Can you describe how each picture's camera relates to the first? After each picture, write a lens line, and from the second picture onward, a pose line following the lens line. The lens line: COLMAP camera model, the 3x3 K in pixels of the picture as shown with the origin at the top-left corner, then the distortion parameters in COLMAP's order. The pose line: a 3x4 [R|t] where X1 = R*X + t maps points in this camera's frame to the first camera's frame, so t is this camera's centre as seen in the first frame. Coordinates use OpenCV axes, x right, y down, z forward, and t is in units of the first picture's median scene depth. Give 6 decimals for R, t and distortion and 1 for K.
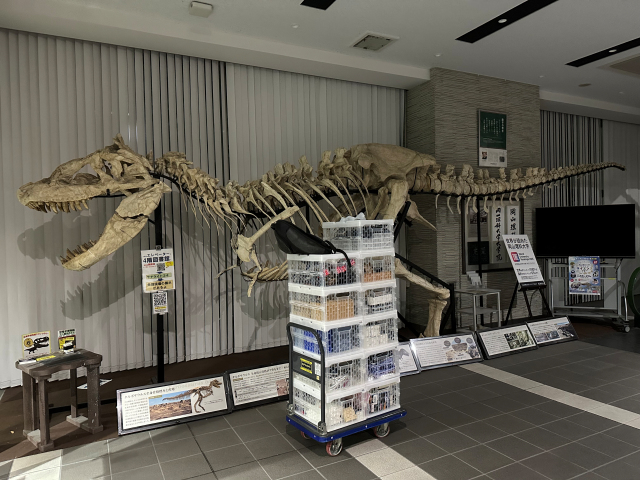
lens RADIAL K [[449.3, 0, 316.6], [0, 449.3, 238.4], [0, 0, 1]] dist [0.084832, -0.129633]
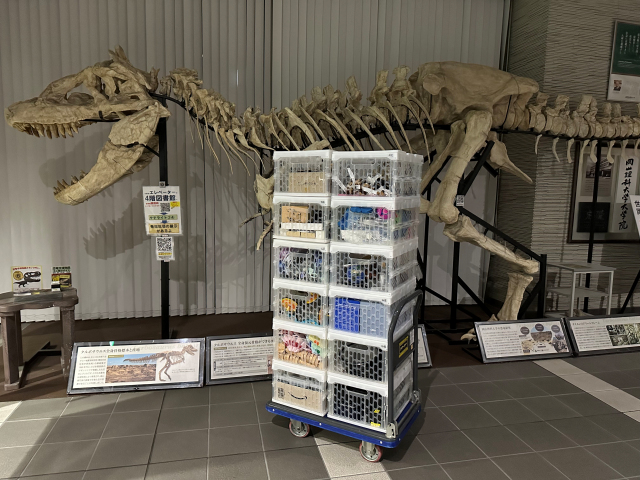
lens RADIAL K [[451.3, 0, 319.3], [0, 451.3, 243.9], [0, 0, 1]] dist [0.079073, -0.124545]
pose [[0.968537, 0.076770, -0.236734, 0.140271], [-0.050686, 0.992144, 0.114375, 0.017385], [0.243655, -0.098778, 0.964819, 0.214225]]
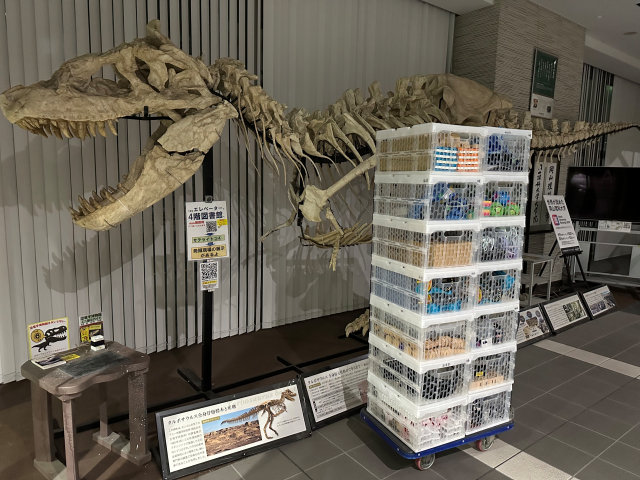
lens RADIAL K [[451.3, 0, 319.3], [0, 451.3, 243.9], [0, 0, 1]] dist [0.079073, -0.124545]
pose [[0.983696, 0.022992, 0.178362, -0.282830], [-0.045740, 0.991165, 0.124496, -0.005556], [-0.173924, -0.130625, 0.976057, 0.254488]]
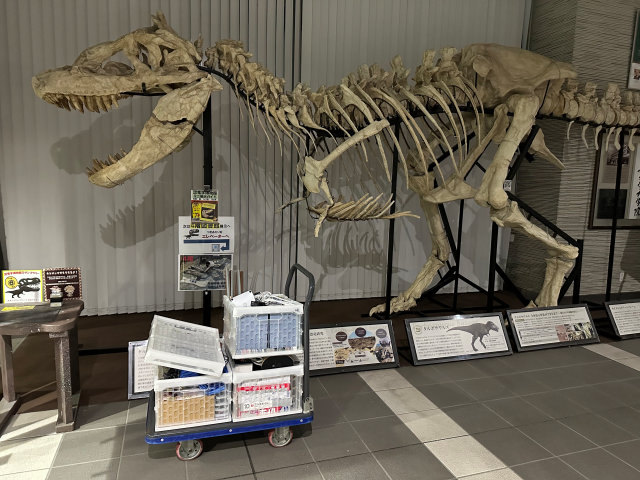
lens RADIAL K [[449.3, 0, 316.6], [0, 449.3, 238.4], [0, 0, 1]] dist [0.084832, -0.129633]
pose [[0.986954, 0.072722, -0.143644, -0.034770], [-0.055897, 0.991453, 0.117880, 0.039139], [0.150988, -0.108313, 0.982584, 0.224198]]
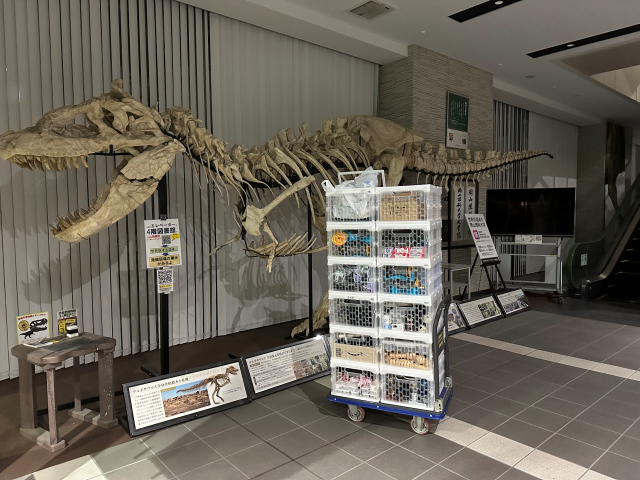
lens RADIAL K [[451.3, 0, 319.3], [0, 451.3, 243.9], [0, 0, 1]] dist [0.079073, -0.124545]
pose [[0.971284, 0.000897, 0.237920, -0.248164], [-0.012186, 0.998868, 0.045982, 0.025646], [-0.237610, -0.047561, 0.970196, 0.075533]]
